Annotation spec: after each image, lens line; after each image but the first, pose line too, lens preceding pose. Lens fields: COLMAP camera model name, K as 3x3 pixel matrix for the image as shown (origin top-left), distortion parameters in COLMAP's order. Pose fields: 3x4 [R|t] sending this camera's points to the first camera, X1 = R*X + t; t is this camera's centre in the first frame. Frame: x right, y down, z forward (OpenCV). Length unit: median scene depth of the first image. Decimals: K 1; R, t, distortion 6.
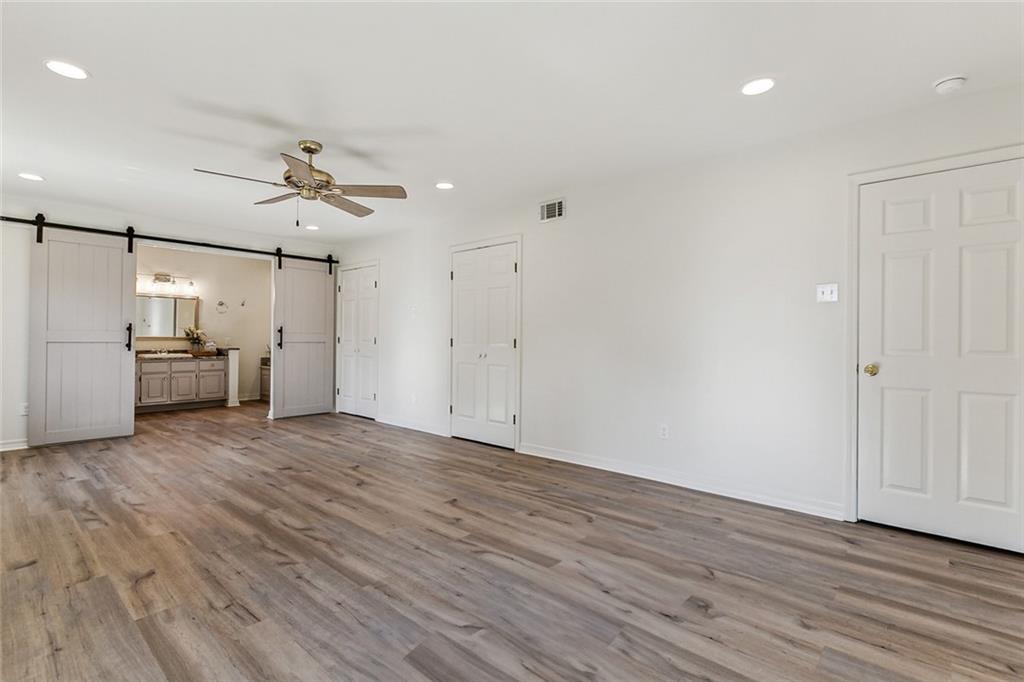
lens RADIAL K [[465.9, 0, 512.0], [0, 465.9, 341.0], [0, 0, 1]] dist [0.002799, 0.000495]
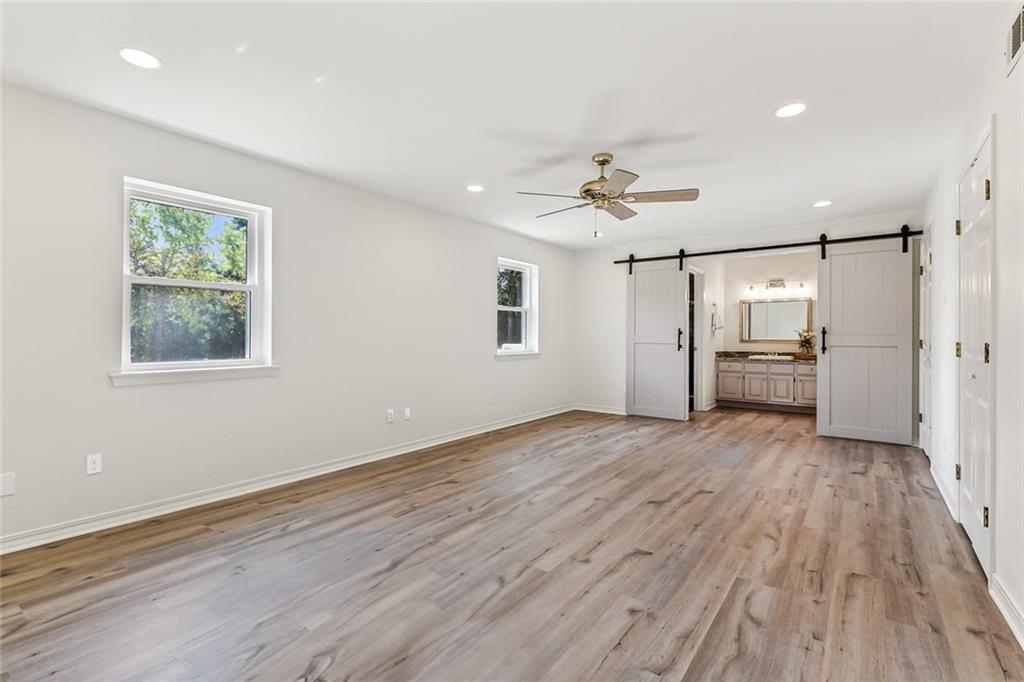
lens RADIAL K [[487.4, 0, 510.9], [0, 487.4, 330.3], [0, 0, 1]] dist [-0.000851, -0.000105]
pose [[0.085333, -0.020737, -0.996137, 0.607087], [-0.009805, 0.999717, -0.021652, -0.000883], [0.996304, 0.011614, 0.085105, 0.658108]]
